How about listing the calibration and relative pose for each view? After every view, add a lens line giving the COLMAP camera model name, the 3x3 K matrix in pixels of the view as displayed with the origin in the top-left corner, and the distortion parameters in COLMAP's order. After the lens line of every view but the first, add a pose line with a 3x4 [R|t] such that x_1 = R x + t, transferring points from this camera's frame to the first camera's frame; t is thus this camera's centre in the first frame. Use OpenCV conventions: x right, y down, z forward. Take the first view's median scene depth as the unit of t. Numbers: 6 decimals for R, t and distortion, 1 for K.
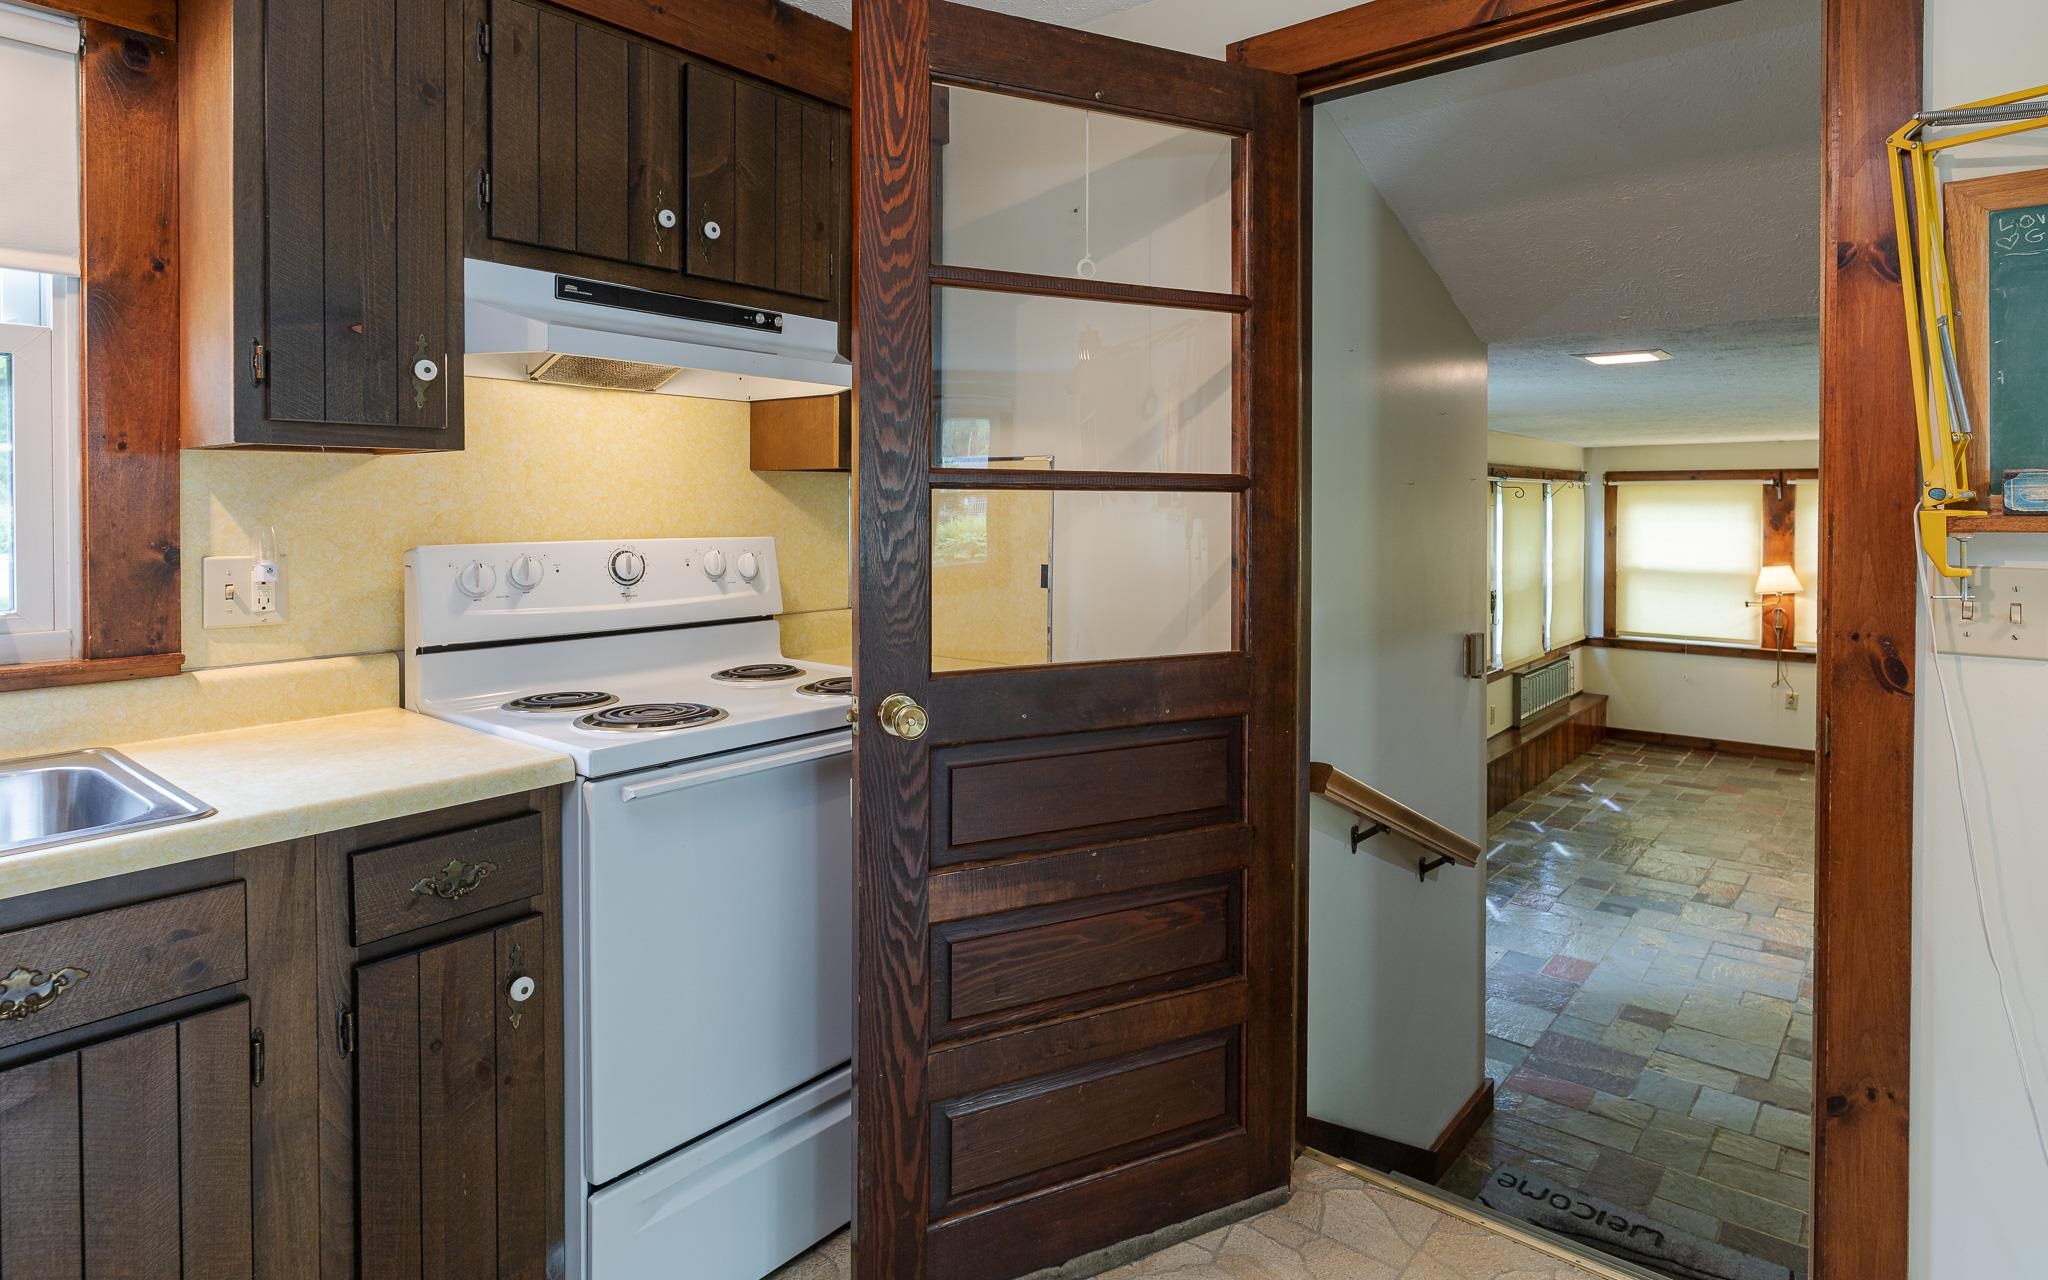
lens RADIAL K [[1096.5, 0, 1054.3], [0, 1096.5, 530.6], [0, 0, 1]] dist [-0.000794, 0.000148]
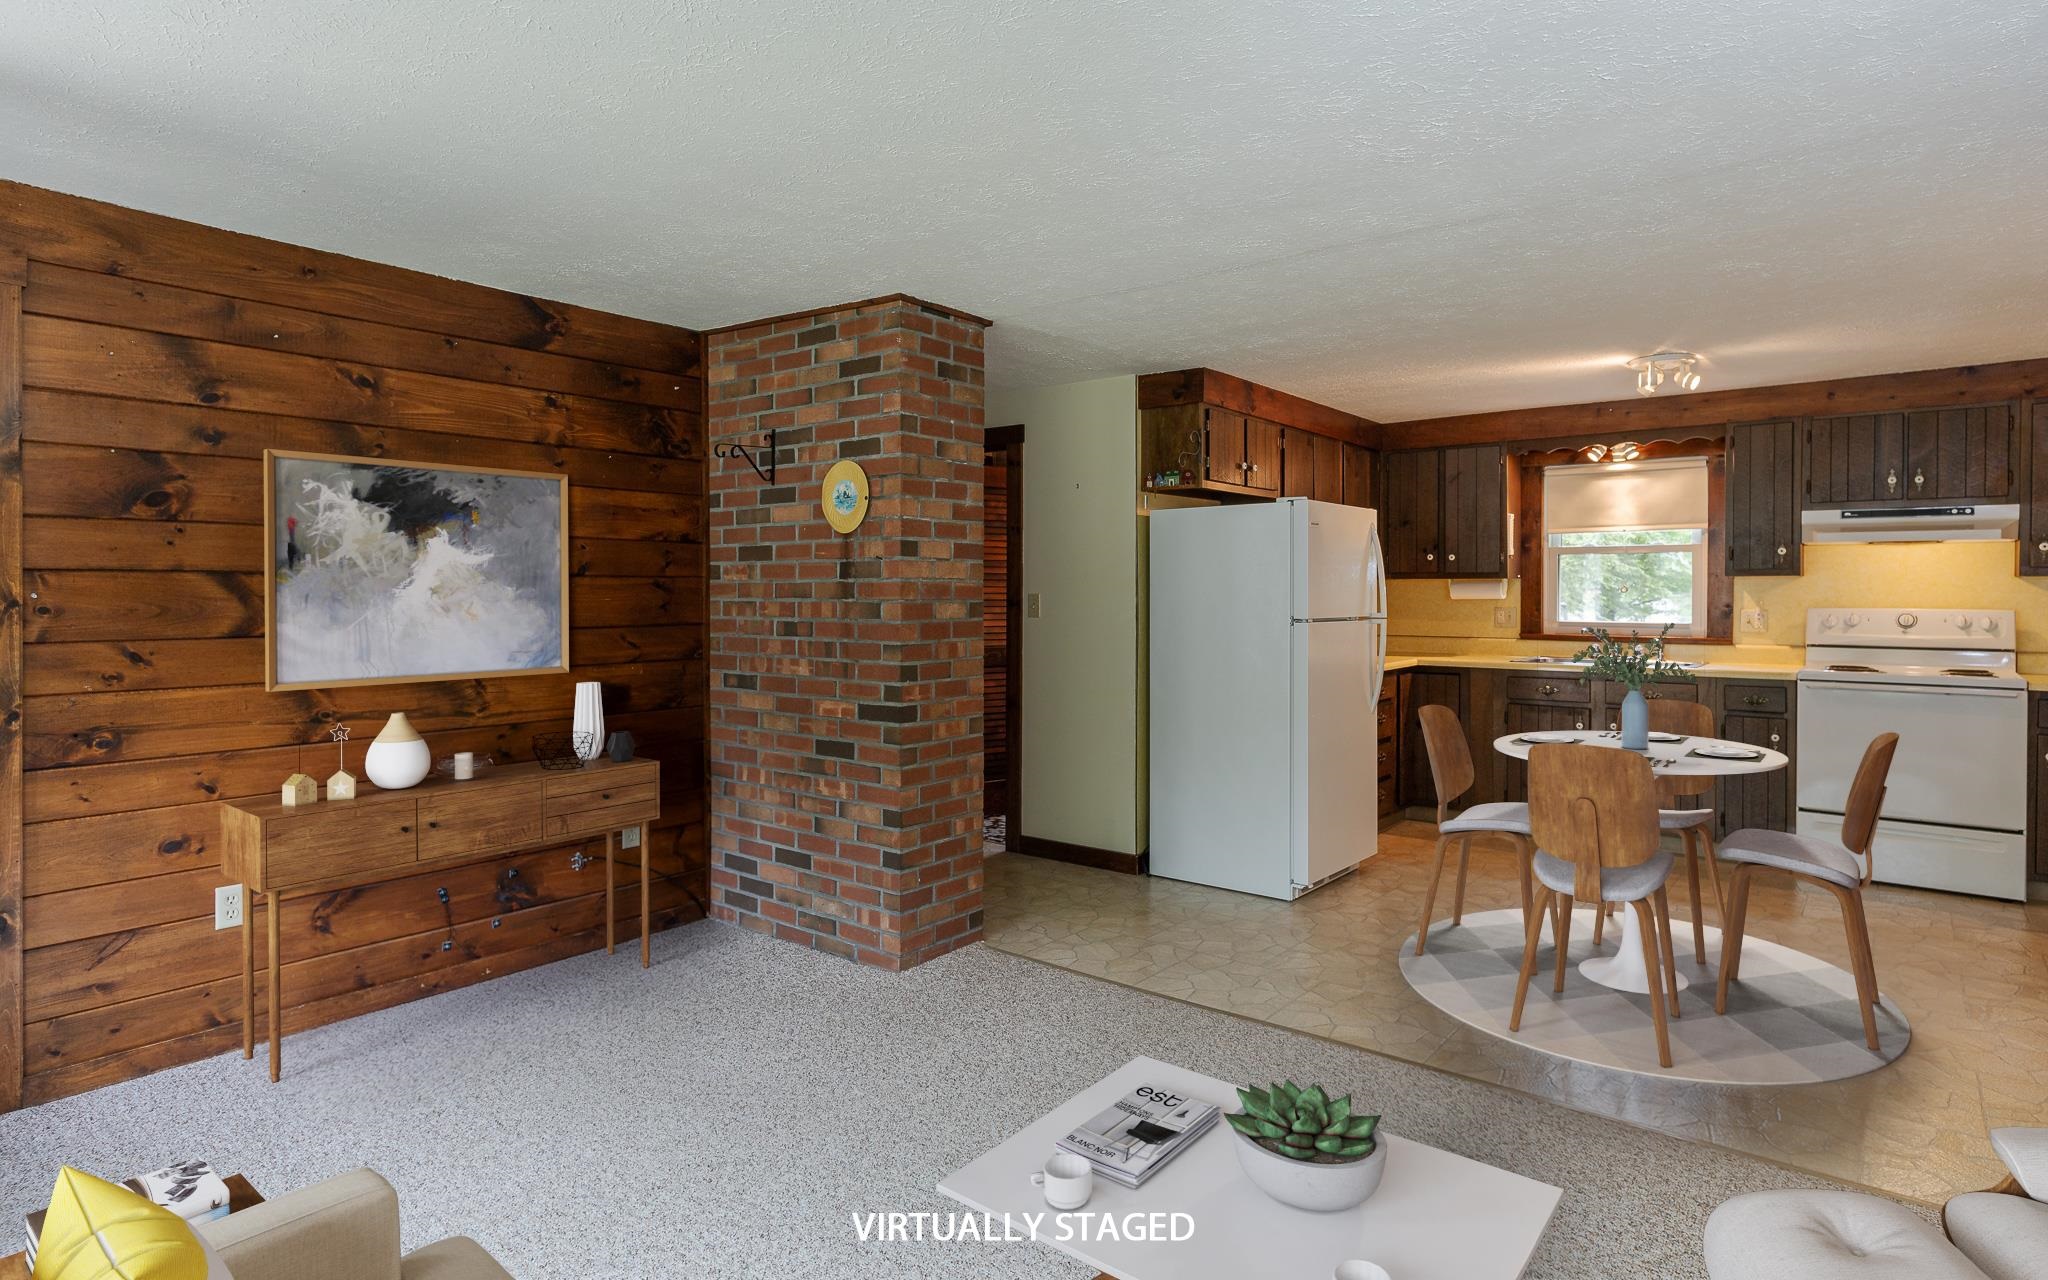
lens RADIAL K [[1109.6, 0, 967.8], [0, 1109.6, 604.1], [0, 0, 1]] dist [-0.004706, -0.002391]
pose [[-0.018103, 0.013233, -0.999749, 2.360485], [-0.023718, 0.999625, 0.013660, 0.015731], [0.999555, 0.023959, -0.017783, -1.135397]]
